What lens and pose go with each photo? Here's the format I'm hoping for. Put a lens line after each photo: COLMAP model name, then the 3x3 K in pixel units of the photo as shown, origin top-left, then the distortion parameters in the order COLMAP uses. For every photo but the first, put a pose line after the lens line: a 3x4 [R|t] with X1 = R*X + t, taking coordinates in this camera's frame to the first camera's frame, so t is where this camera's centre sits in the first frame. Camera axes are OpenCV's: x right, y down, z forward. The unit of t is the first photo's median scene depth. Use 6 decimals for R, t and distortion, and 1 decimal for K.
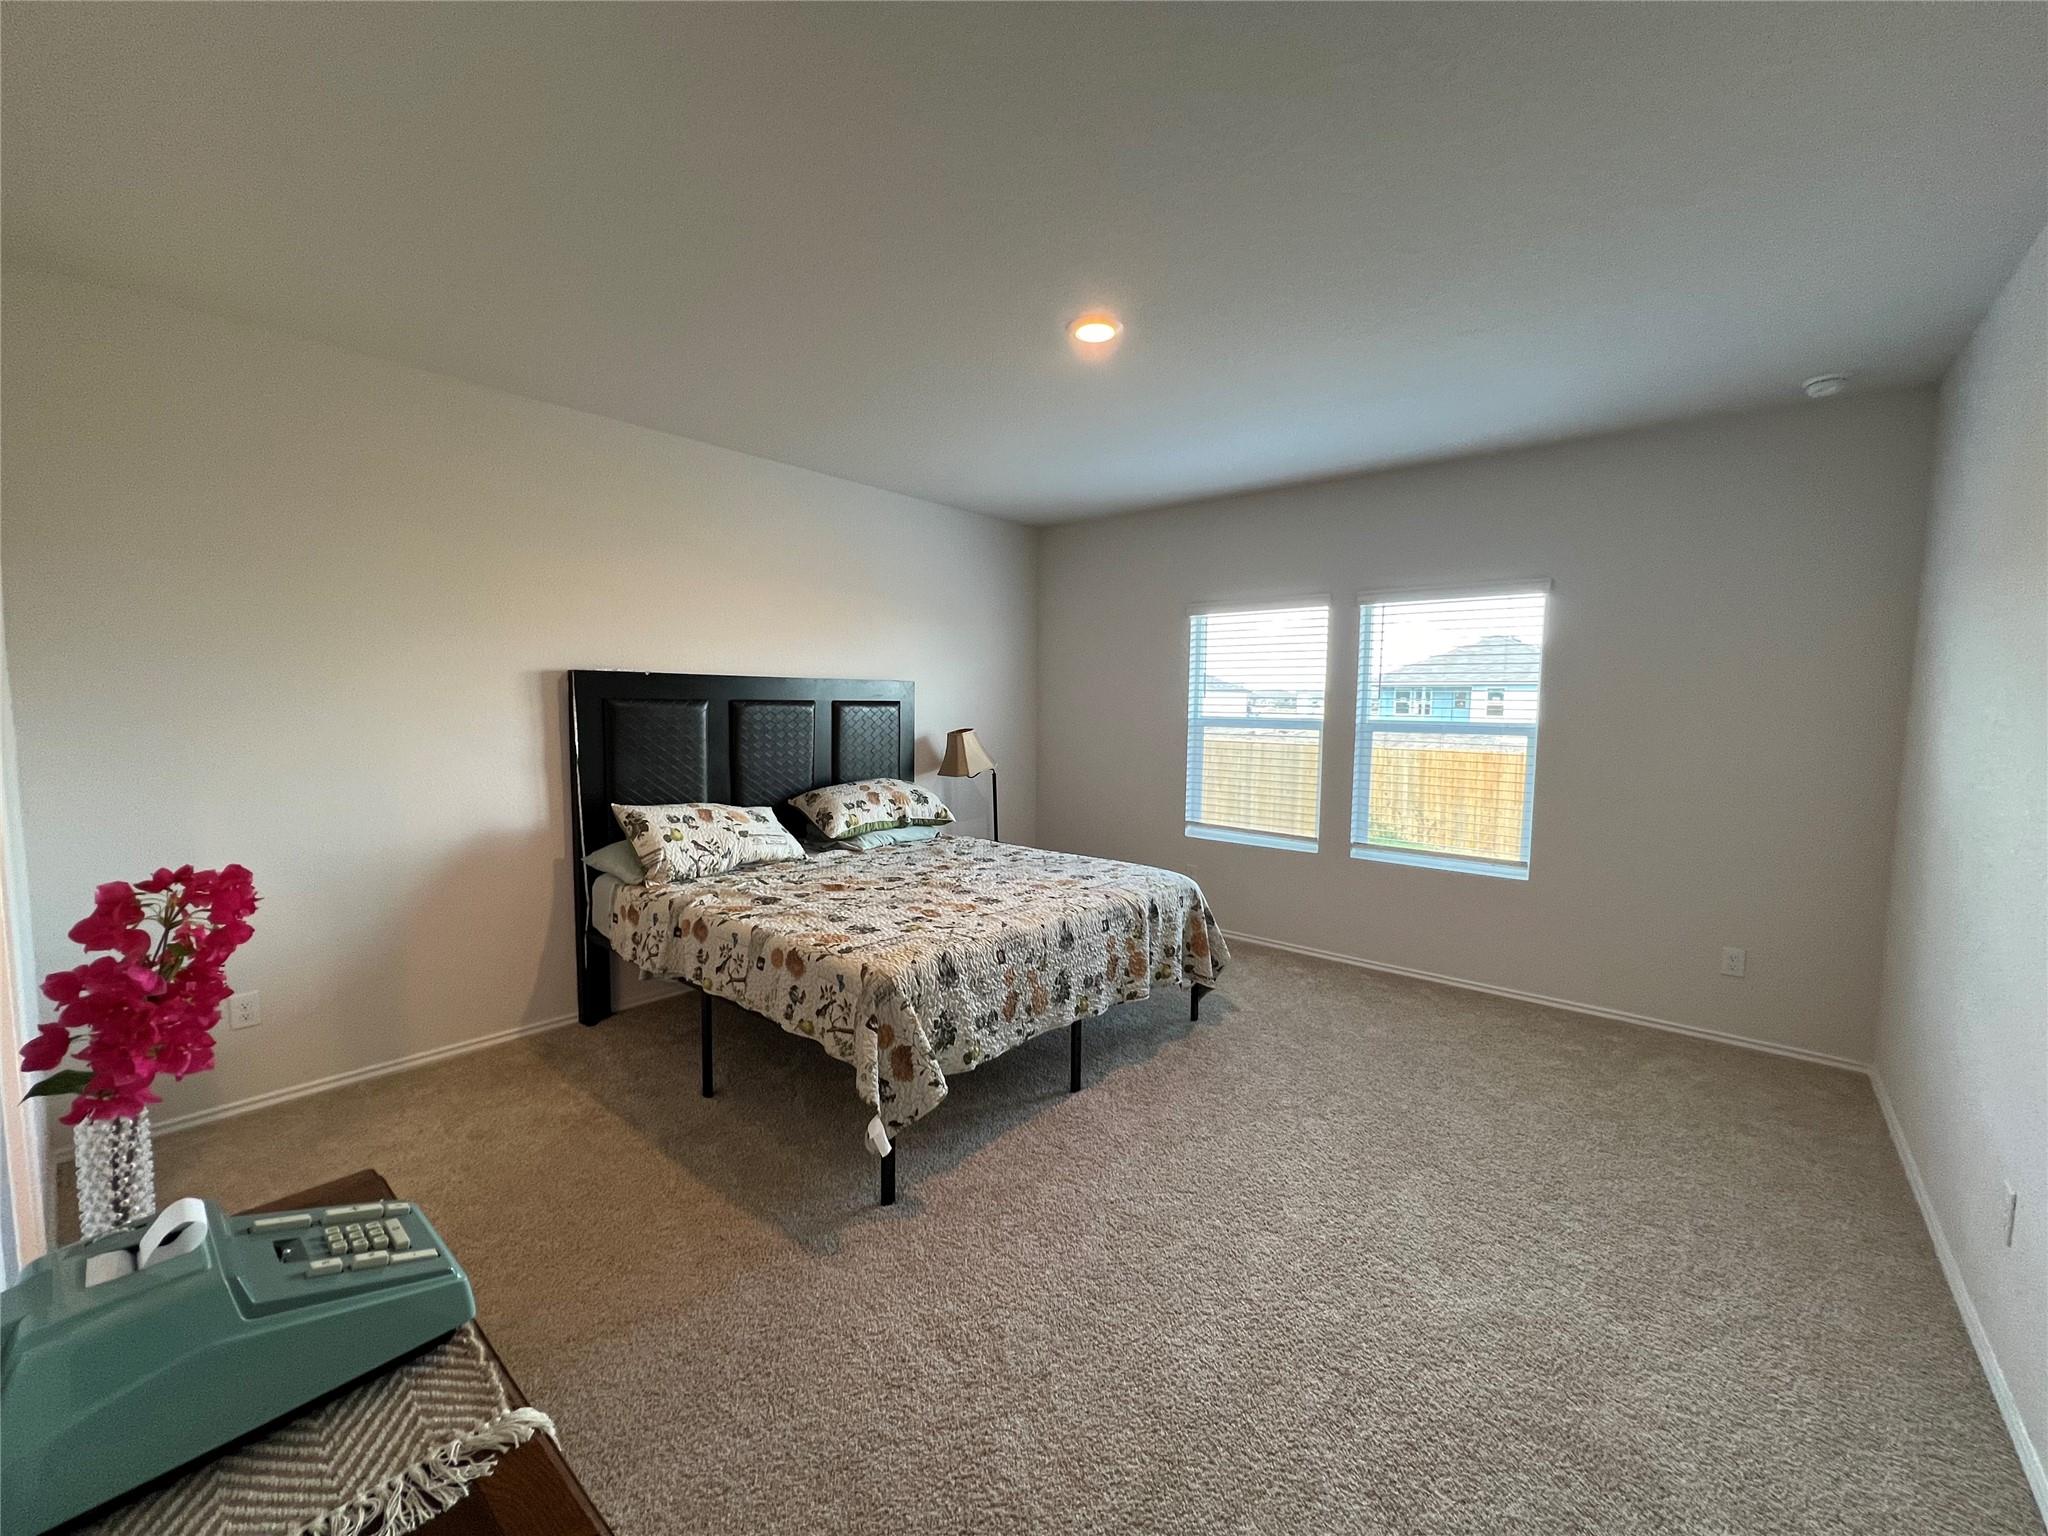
lens RADIAL K [[830.2, 0, 1025.6], [0, 830.2, 768.5], [0, 0, 1]] dist [-0.001268, -0.000004]
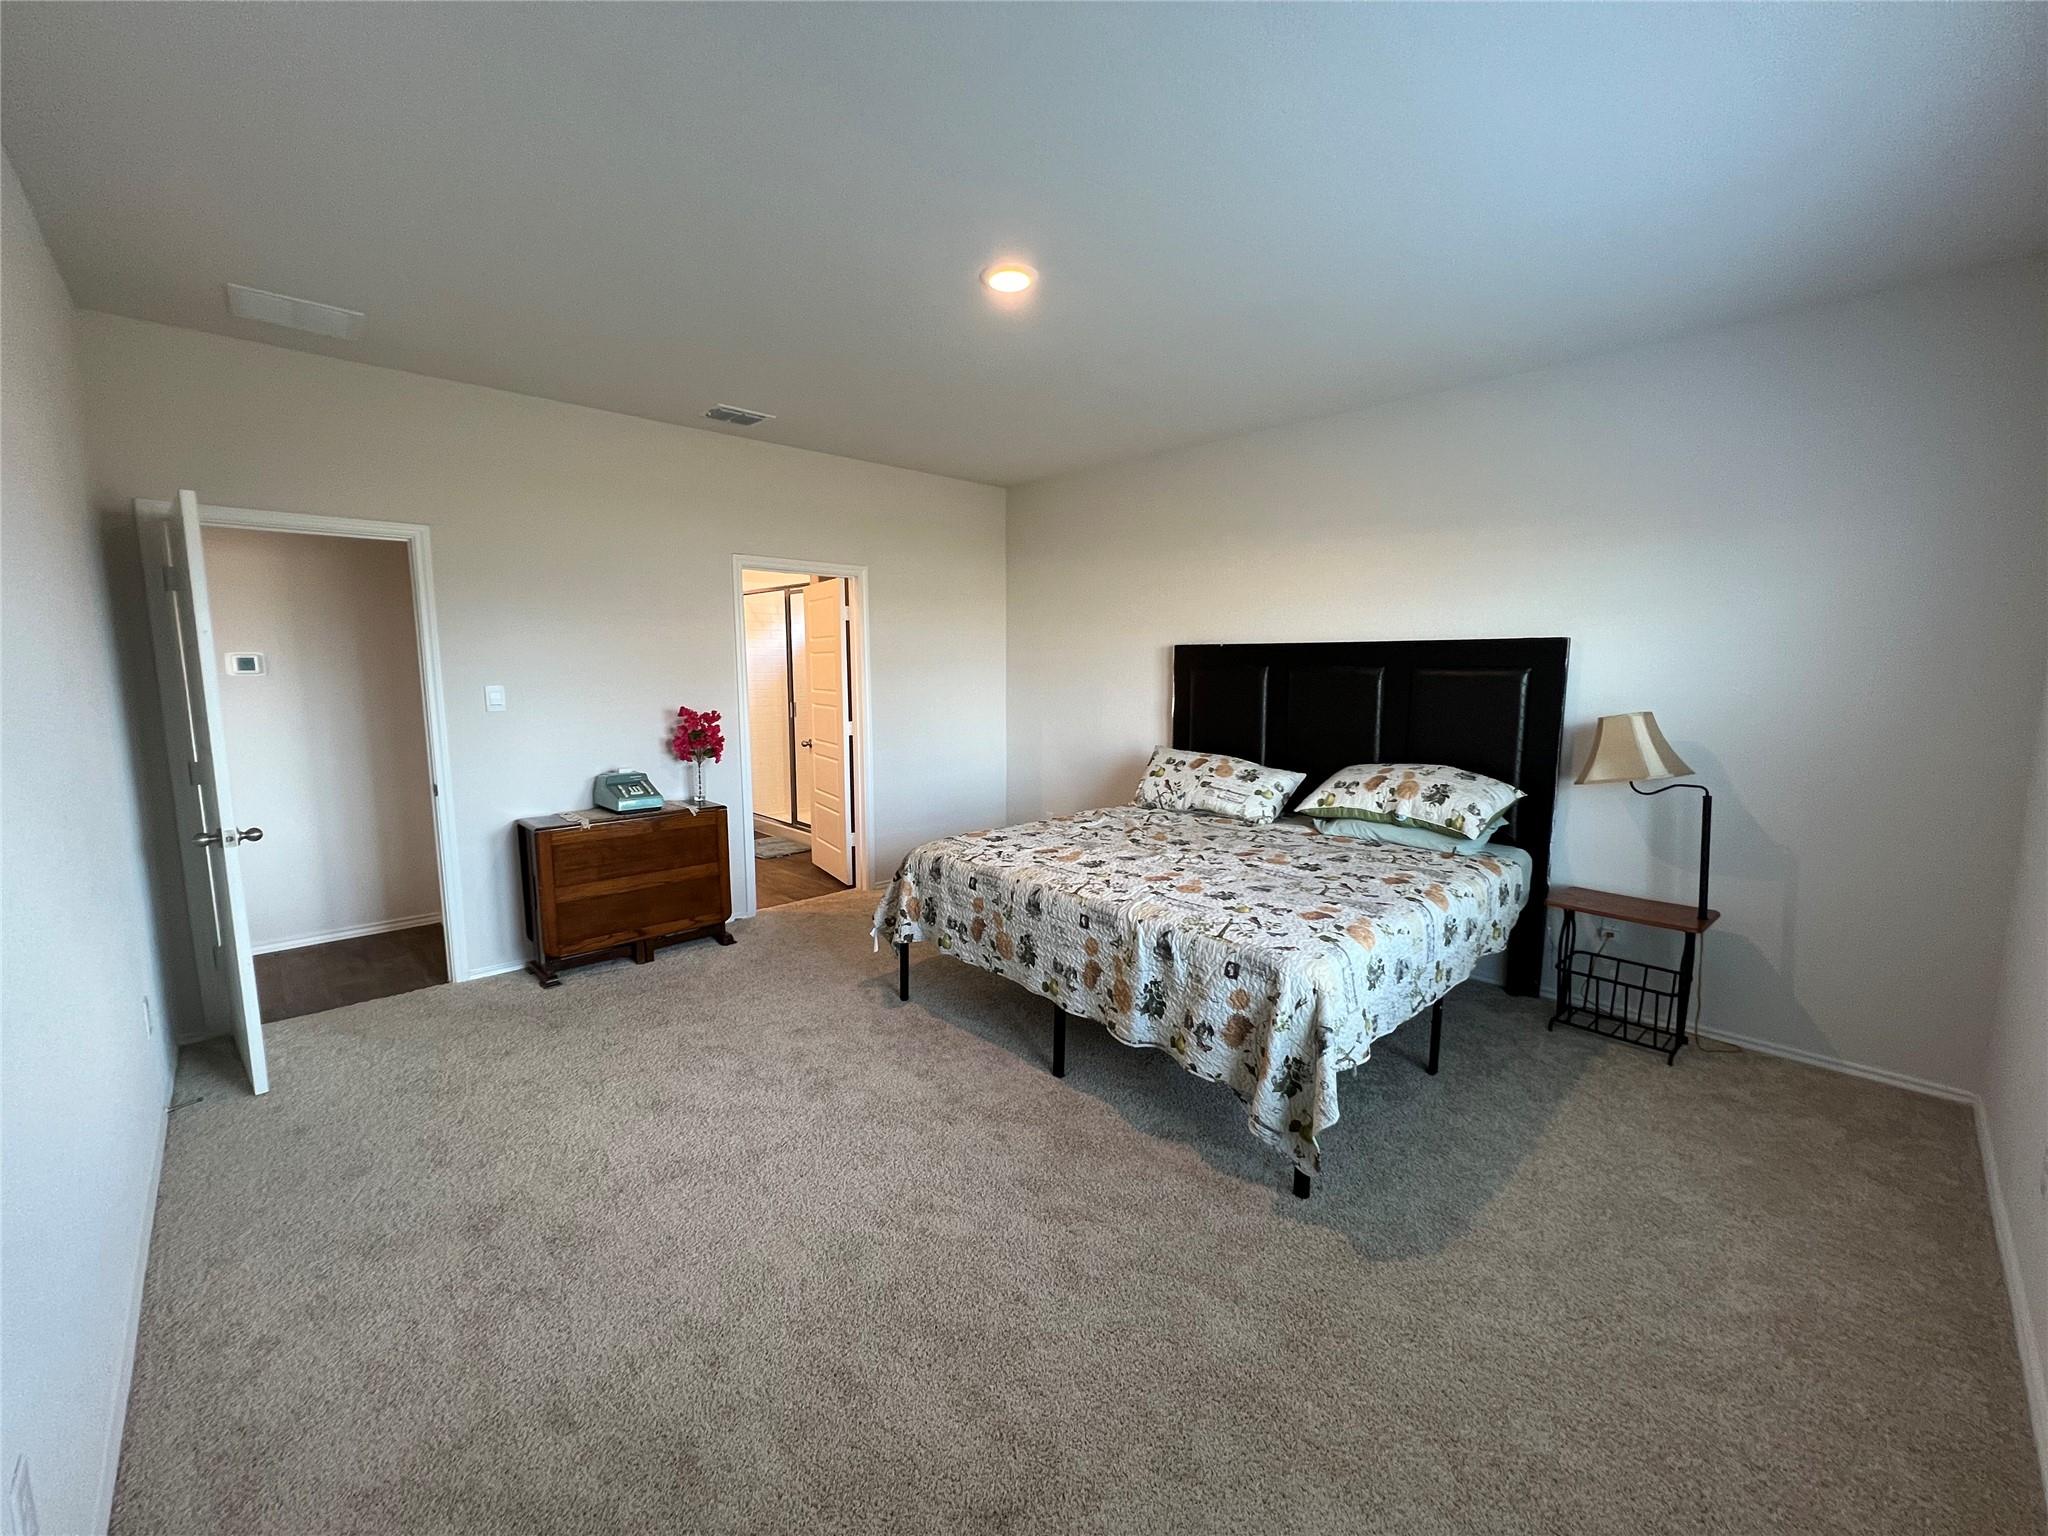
lens RADIAL K [[822.7, 0, 1026.0], [0, 822.7, 767.2], [0, 0, 1]] dist [-0.001037, -0.000044]
pose [[-0.097810, 0.116076, -0.988413, 0.947037], [-0.085288, 0.988543, 0.124531, -0.076015], [0.991544, 0.096480, -0.086790, 0.998867]]
